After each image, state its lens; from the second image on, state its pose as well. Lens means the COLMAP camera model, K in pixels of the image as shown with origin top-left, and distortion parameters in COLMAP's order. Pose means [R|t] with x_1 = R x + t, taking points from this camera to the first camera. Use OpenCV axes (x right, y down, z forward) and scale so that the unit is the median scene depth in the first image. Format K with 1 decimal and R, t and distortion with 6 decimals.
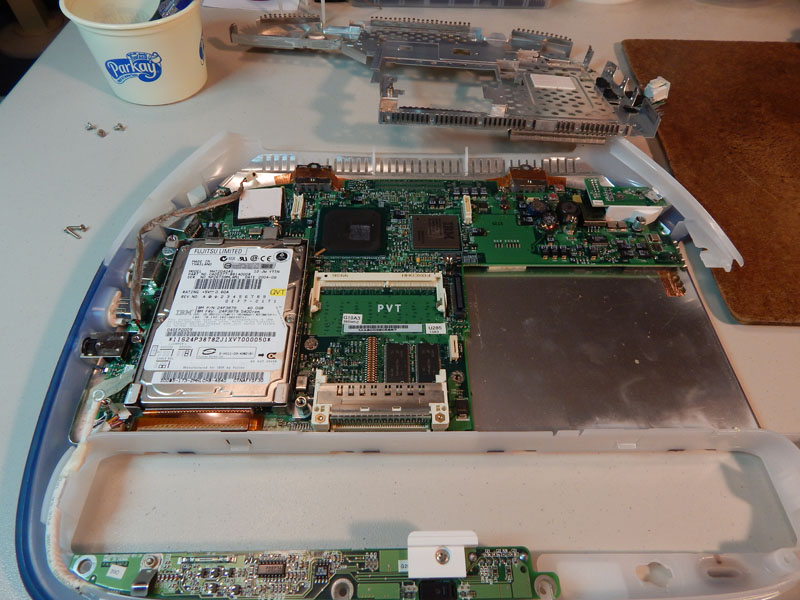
lens RADIAL K [[515.5, 0, 401.5], [0, 515.5, 301.9], [0, 0, 1]] dist [0.008752, -0.002624]
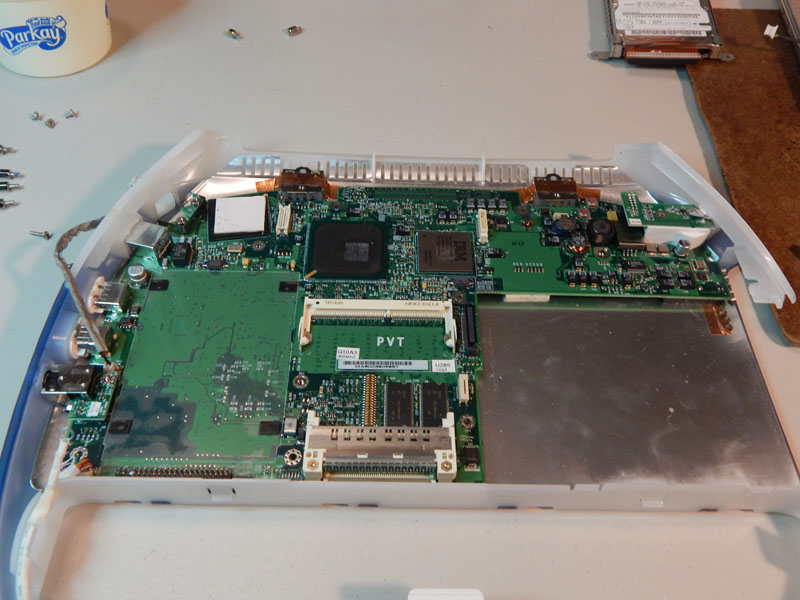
lens RADIAL K [[737.2, 0, 401.5], [0, 737.2, 296.9], [0, 0, 1]] dist [0.022111, 0.000000]
pose [[0.999751, 0.020724, 0.008295, -0.016130], [-0.020468, 0.999344, -0.029890, -0.027139], [-0.008909, 0.029712, 0.999519, -0.243067]]
